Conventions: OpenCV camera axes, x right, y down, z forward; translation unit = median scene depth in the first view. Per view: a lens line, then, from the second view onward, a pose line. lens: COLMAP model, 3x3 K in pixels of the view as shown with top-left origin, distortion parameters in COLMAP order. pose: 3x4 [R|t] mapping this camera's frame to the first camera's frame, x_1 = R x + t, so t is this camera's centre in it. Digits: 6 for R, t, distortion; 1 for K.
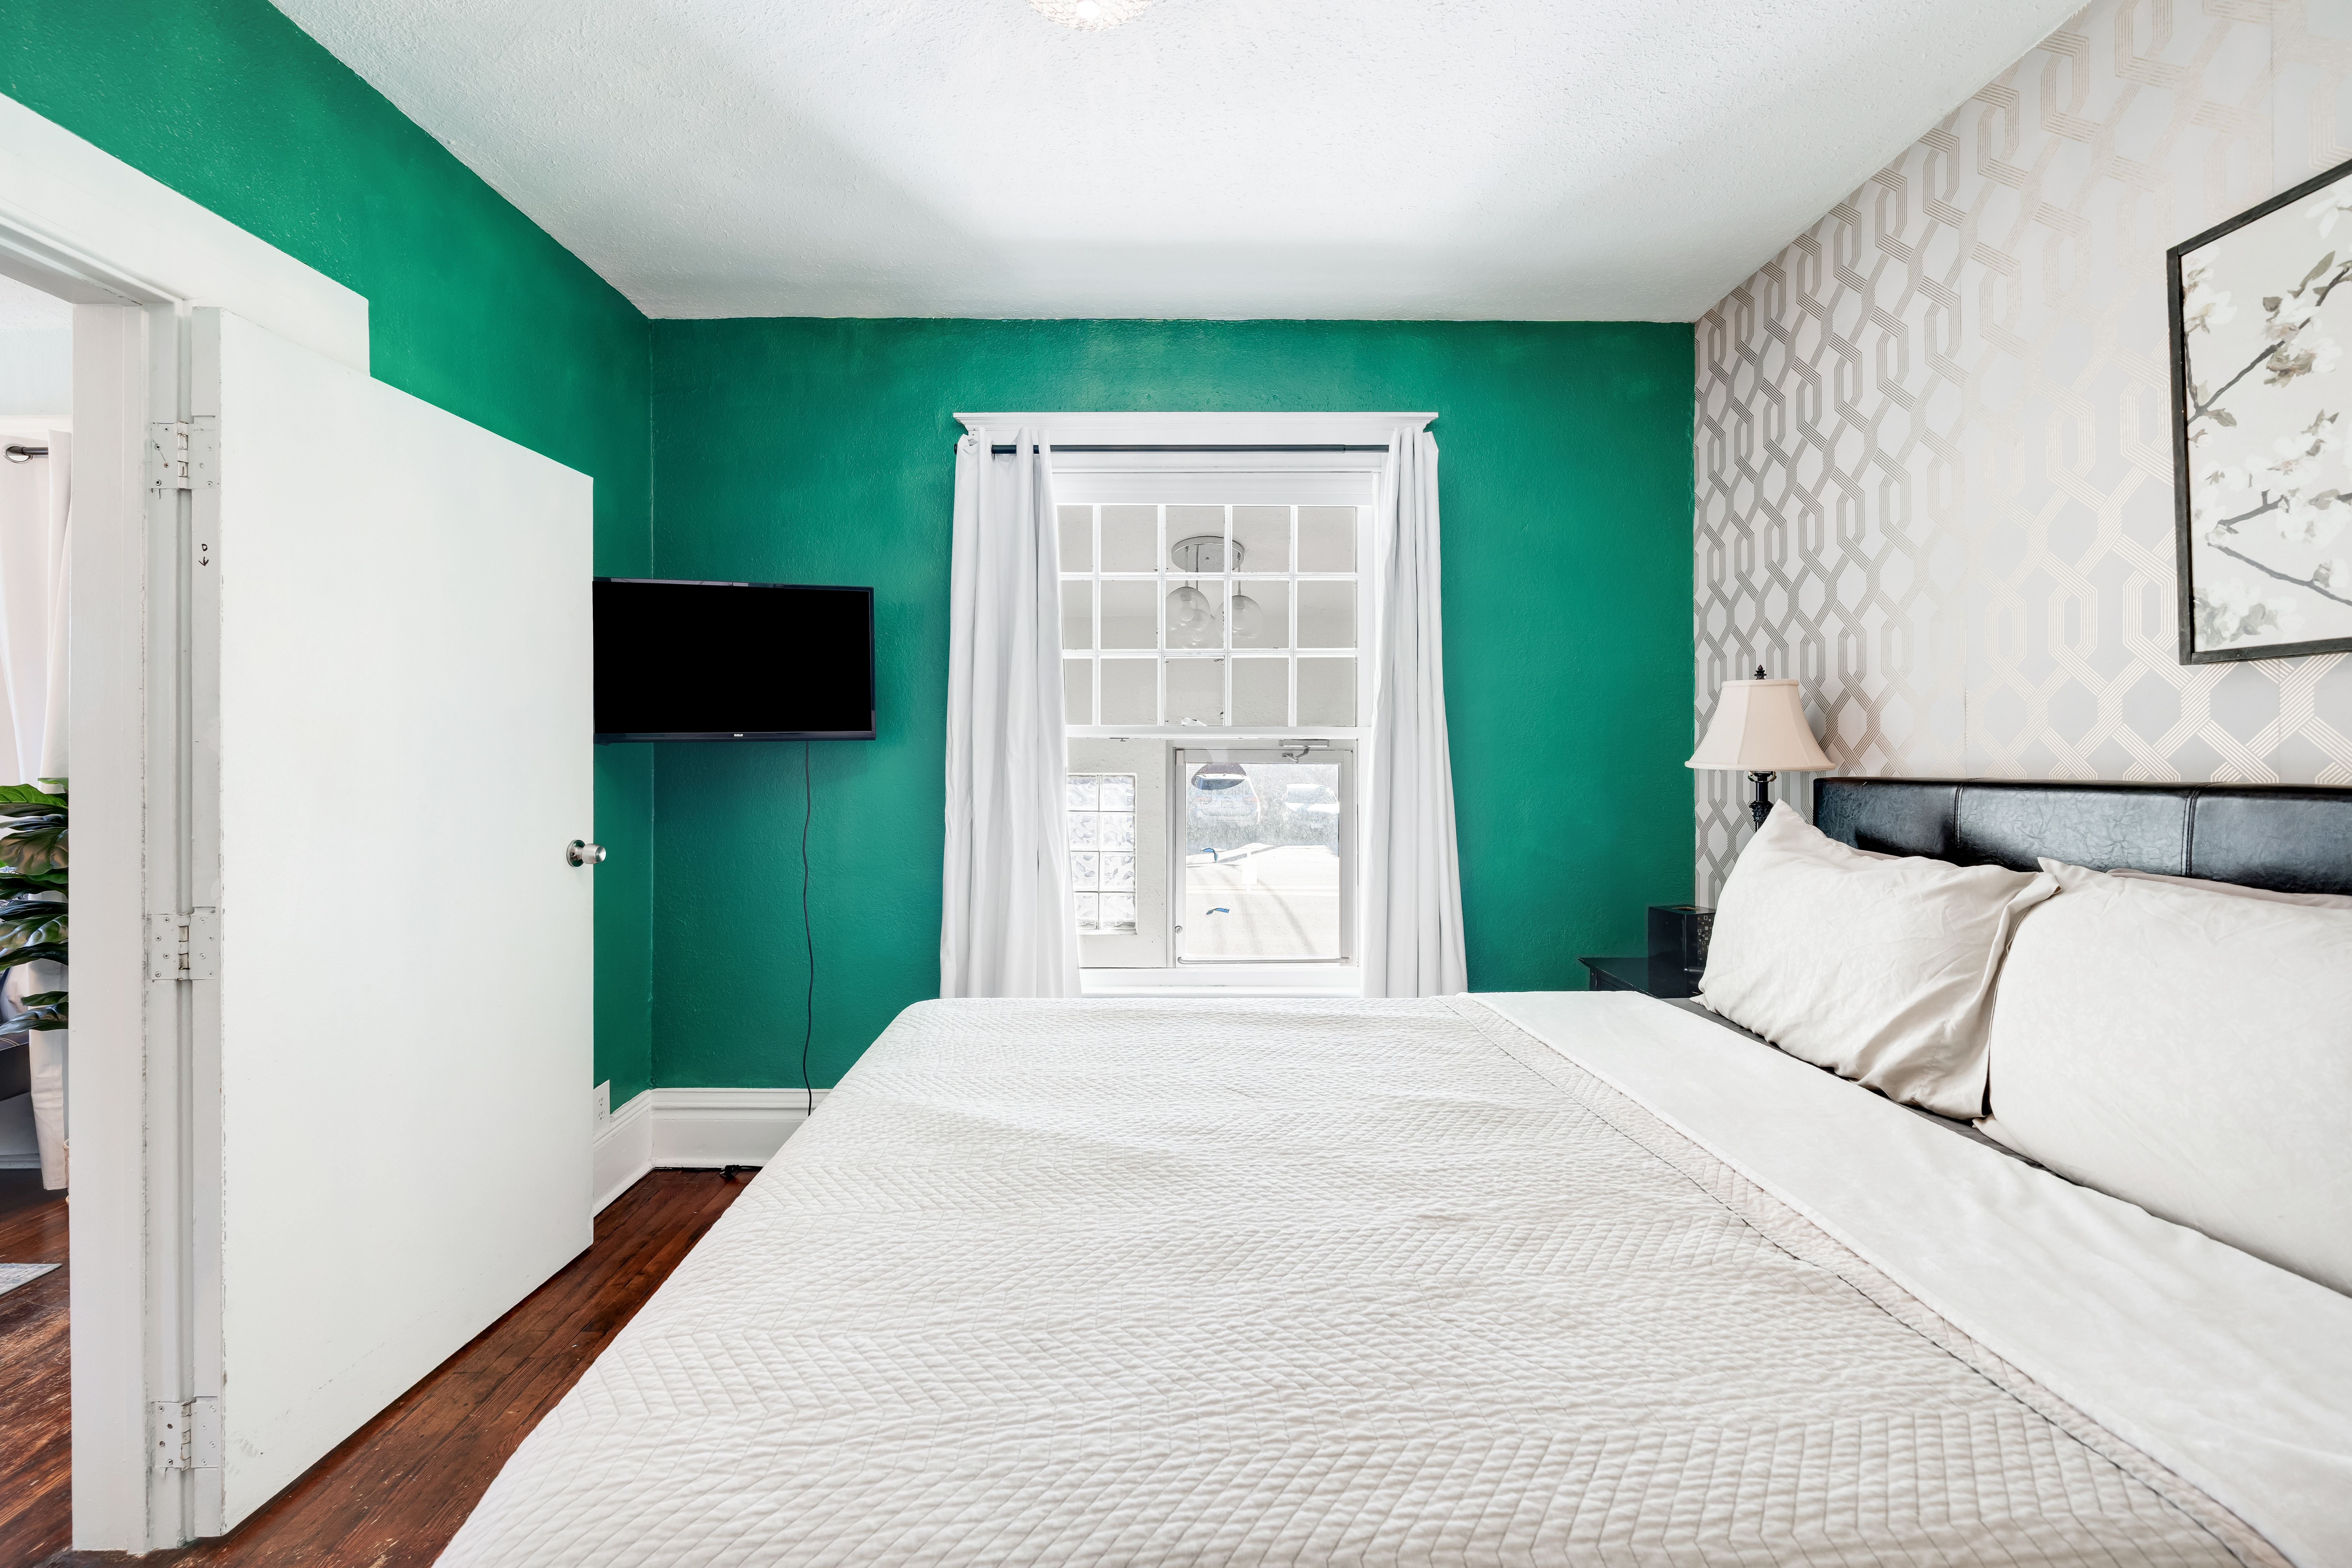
lens RADIAL K [[949.7, 0, 1173.6], [0, 949.7, 758.5], [0, 0, 1]] dist [-0.002351, -0.000323]
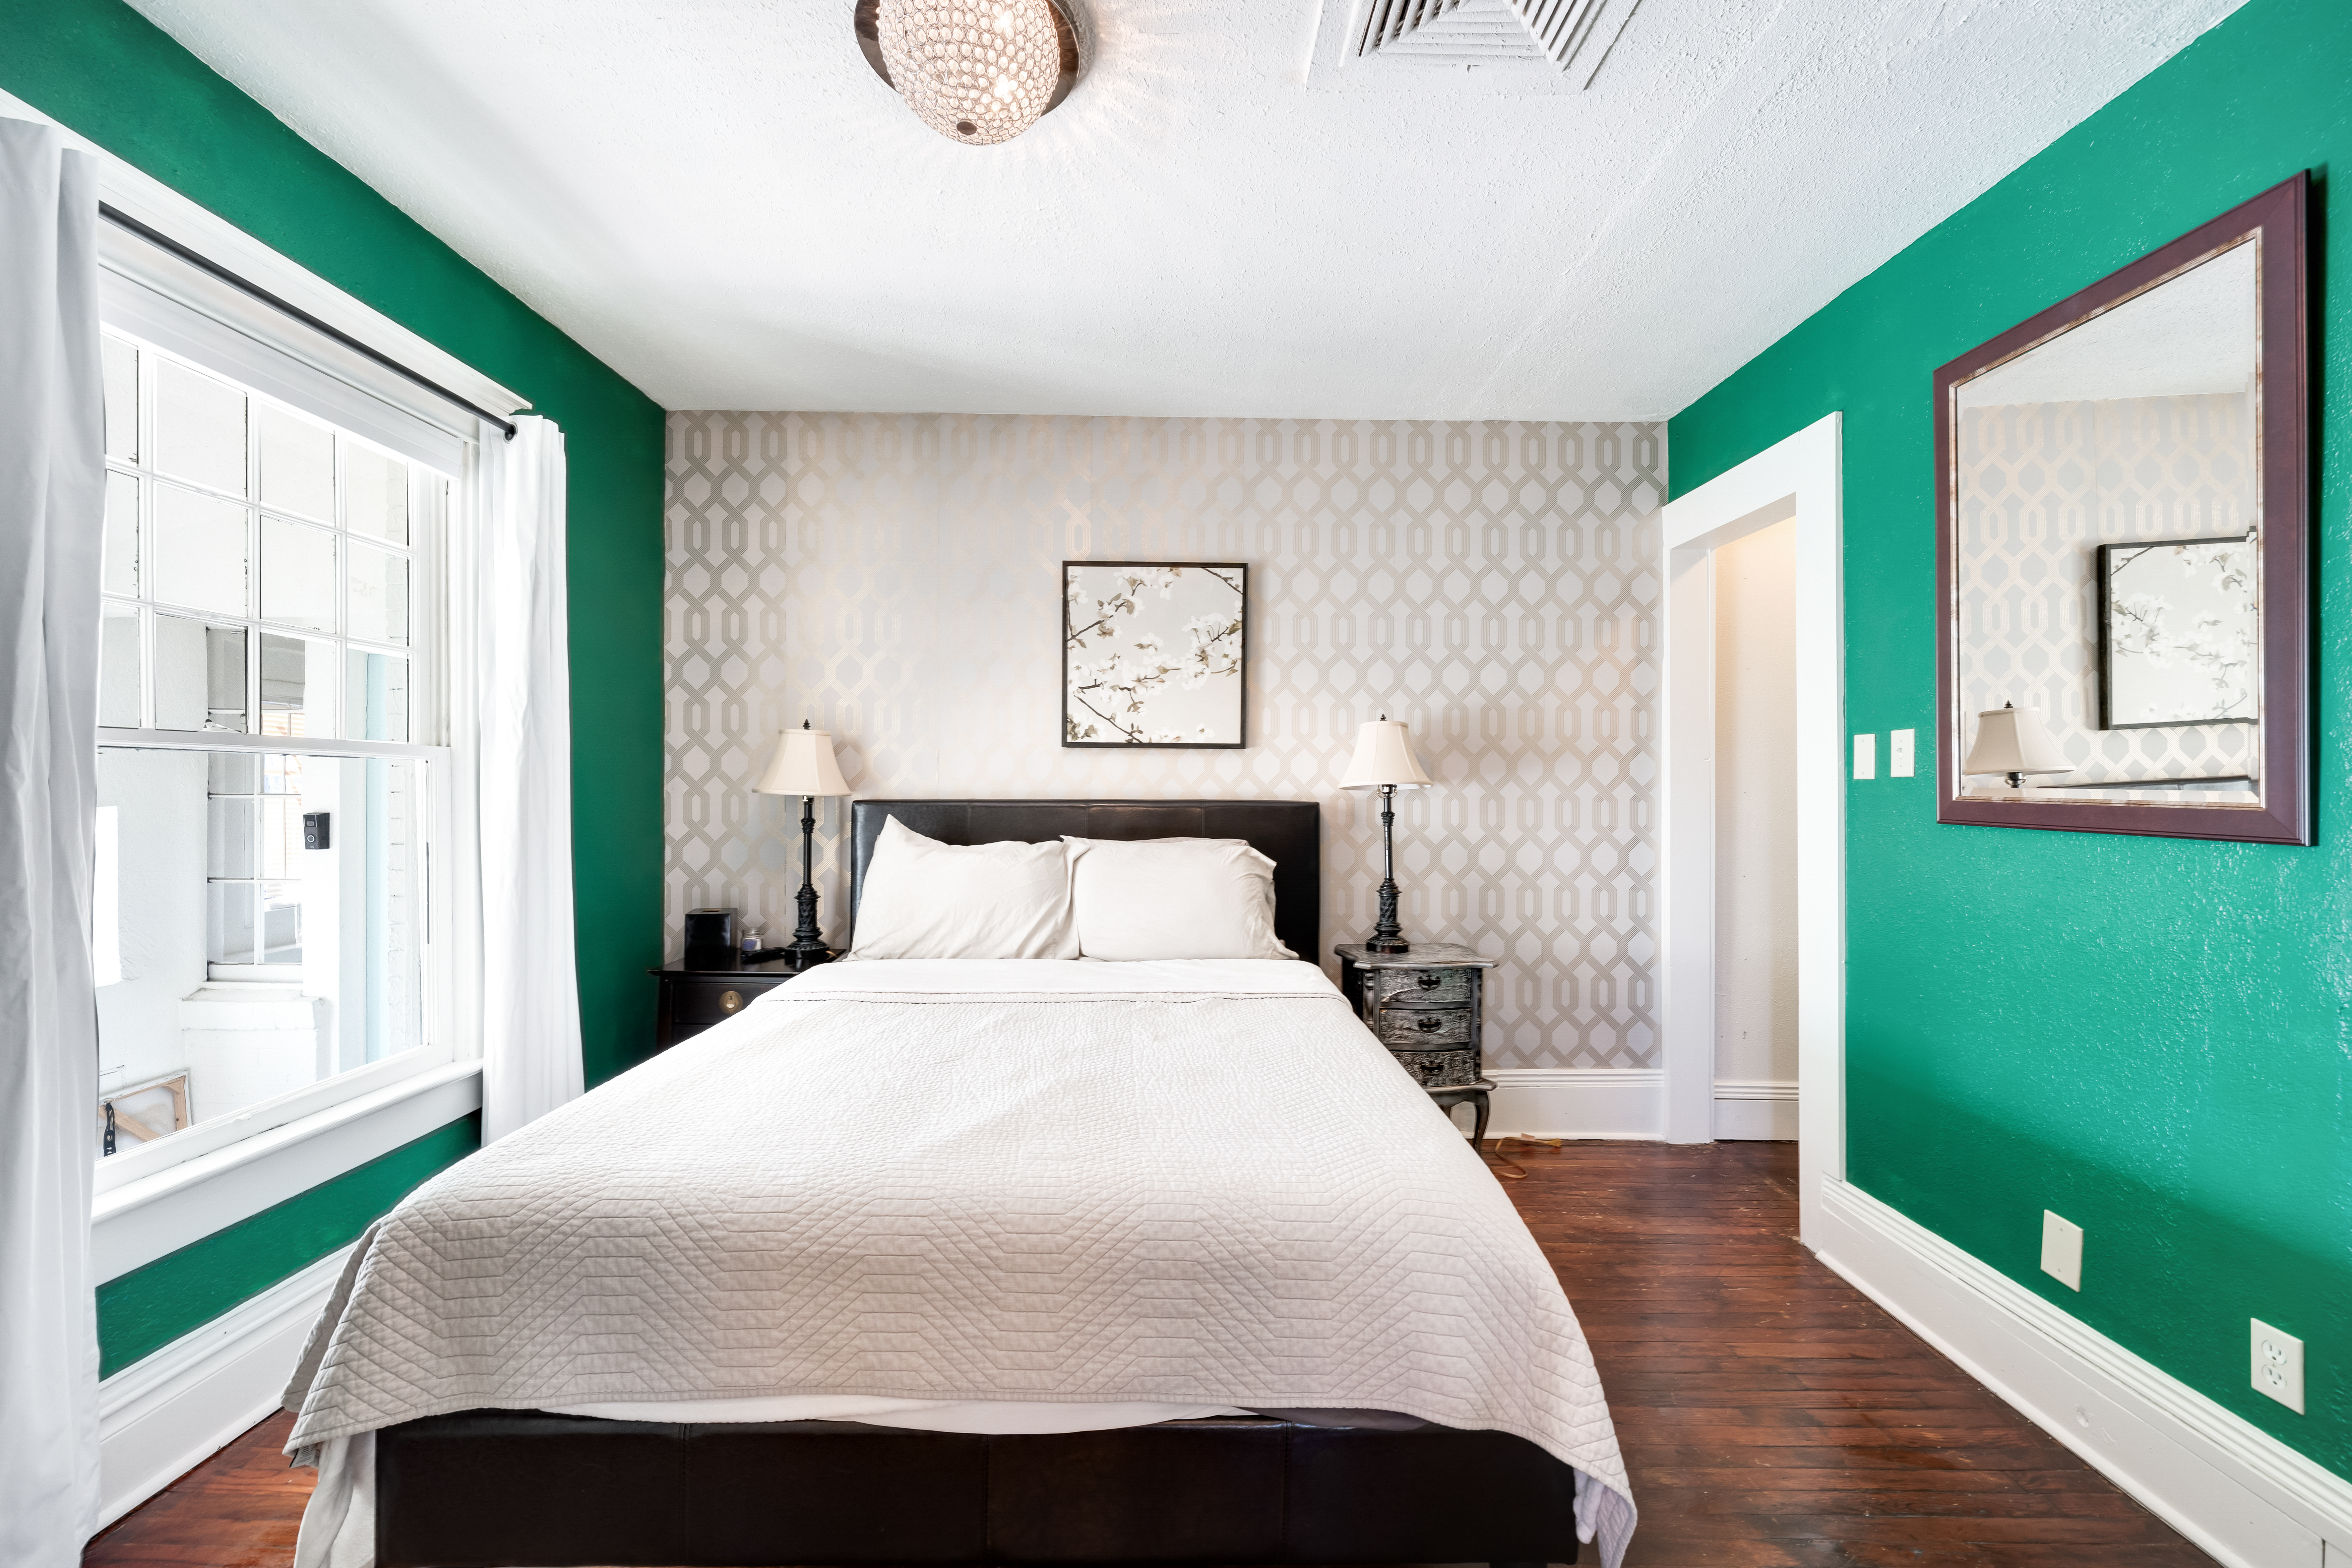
lens RADIAL K [[949.7, 0, 1173.7], [0, 949.7, 793.8], [0, 0, 1]] dist [-0.002351, -0.000323]
pose [[-0.001583, -0.001808, 0.999997, -1.208072], [-0.004749, 0.999987, 0.001801, 0.007114], [-0.999987, -0.004746, -0.001592, 0.752474]]
